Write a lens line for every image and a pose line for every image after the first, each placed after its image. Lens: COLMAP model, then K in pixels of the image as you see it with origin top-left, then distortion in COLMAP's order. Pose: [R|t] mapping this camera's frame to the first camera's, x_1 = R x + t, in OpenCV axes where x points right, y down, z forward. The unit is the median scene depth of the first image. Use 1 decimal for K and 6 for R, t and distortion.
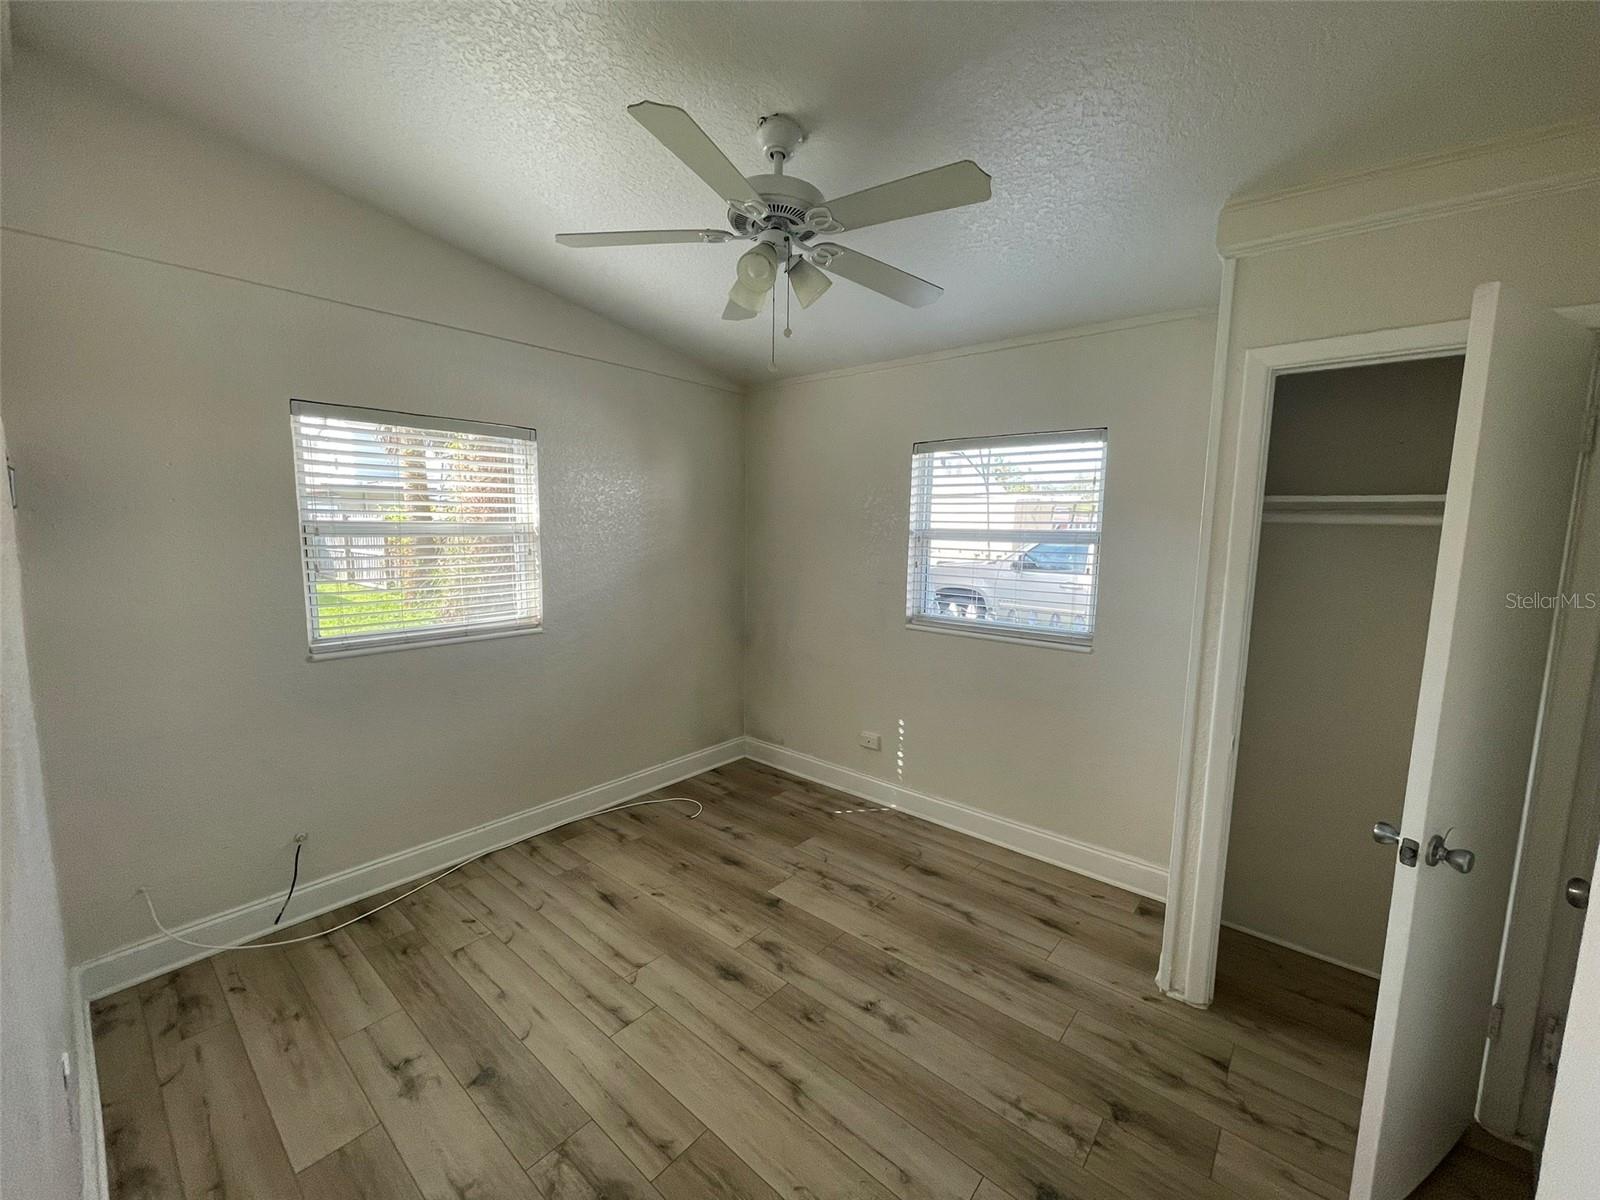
lens RADIAL K [[646.1, 0, 790.0], [0, 646.1, 600.1], [0, 0, 1]] dist [-0.004424, 0.002381]
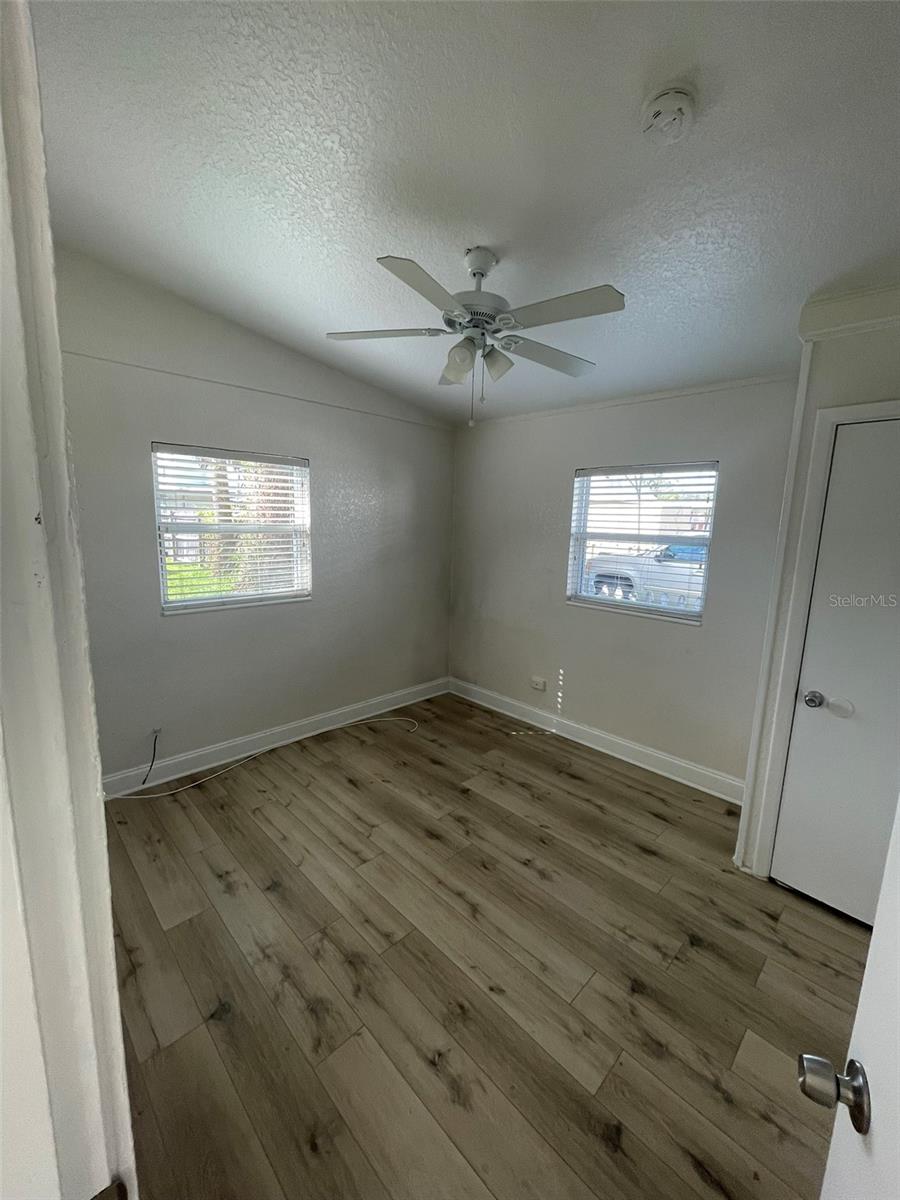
lens RADIAL K [[484.6, 0, 447.8], [0, 484.6, 593.2], [0, 0, 1]] dist [-0.004424, 0.002381]
pose [[0.996368, 0.025316, -0.081296, 0.014509], [-0.022723, 0.999208, 0.032671, -0.011146], [0.082059, -0.030706, 0.996154, -0.077291]]
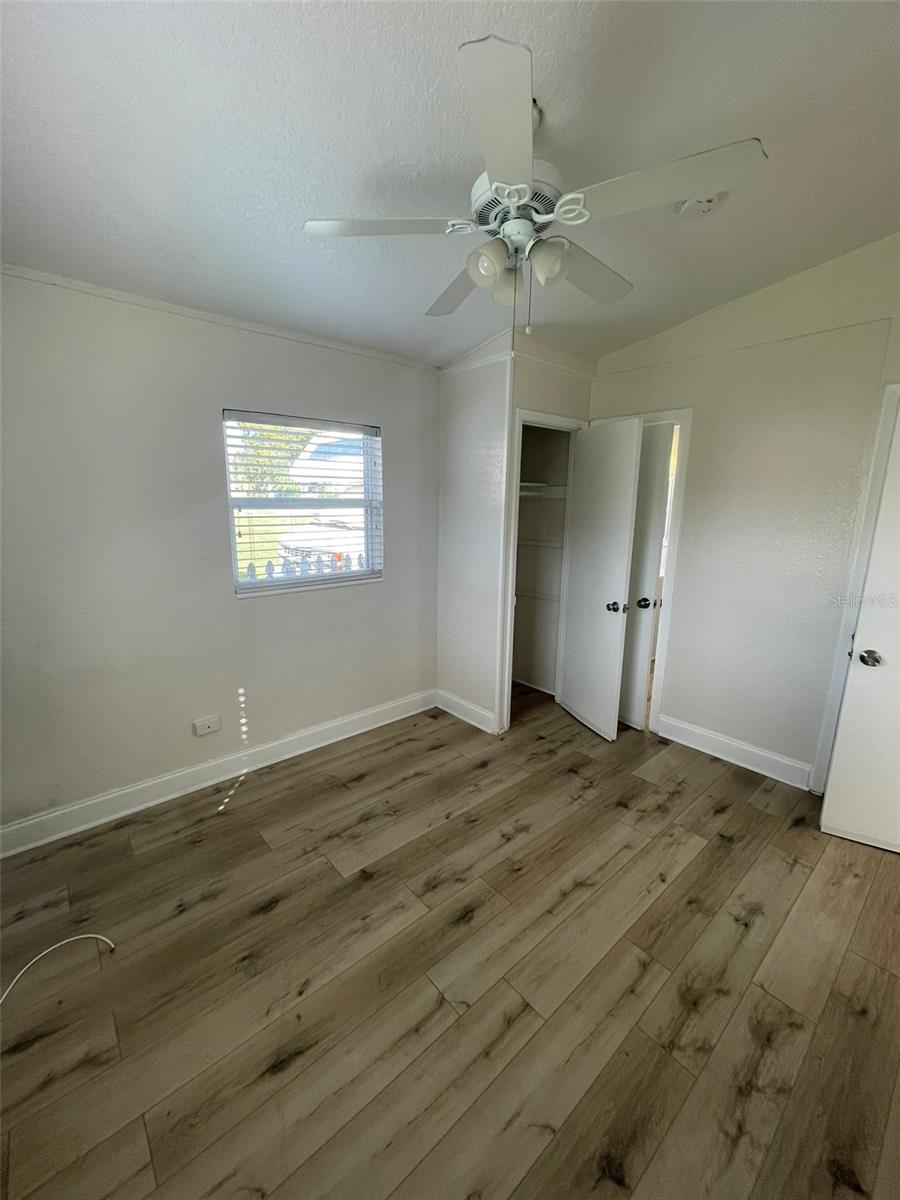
lens RADIAL K [[484.6, 0, 451.1], [0, 484.6, 595.9], [0, 0, 1]] dist [-0.004424, 0.002381]
pose [[0.139970, -0.211409, 0.967323, -0.685789], [0.106560, 0.974483, 0.197554, -0.102064], [-0.984405, 0.075426, 0.158926, 0.751310]]
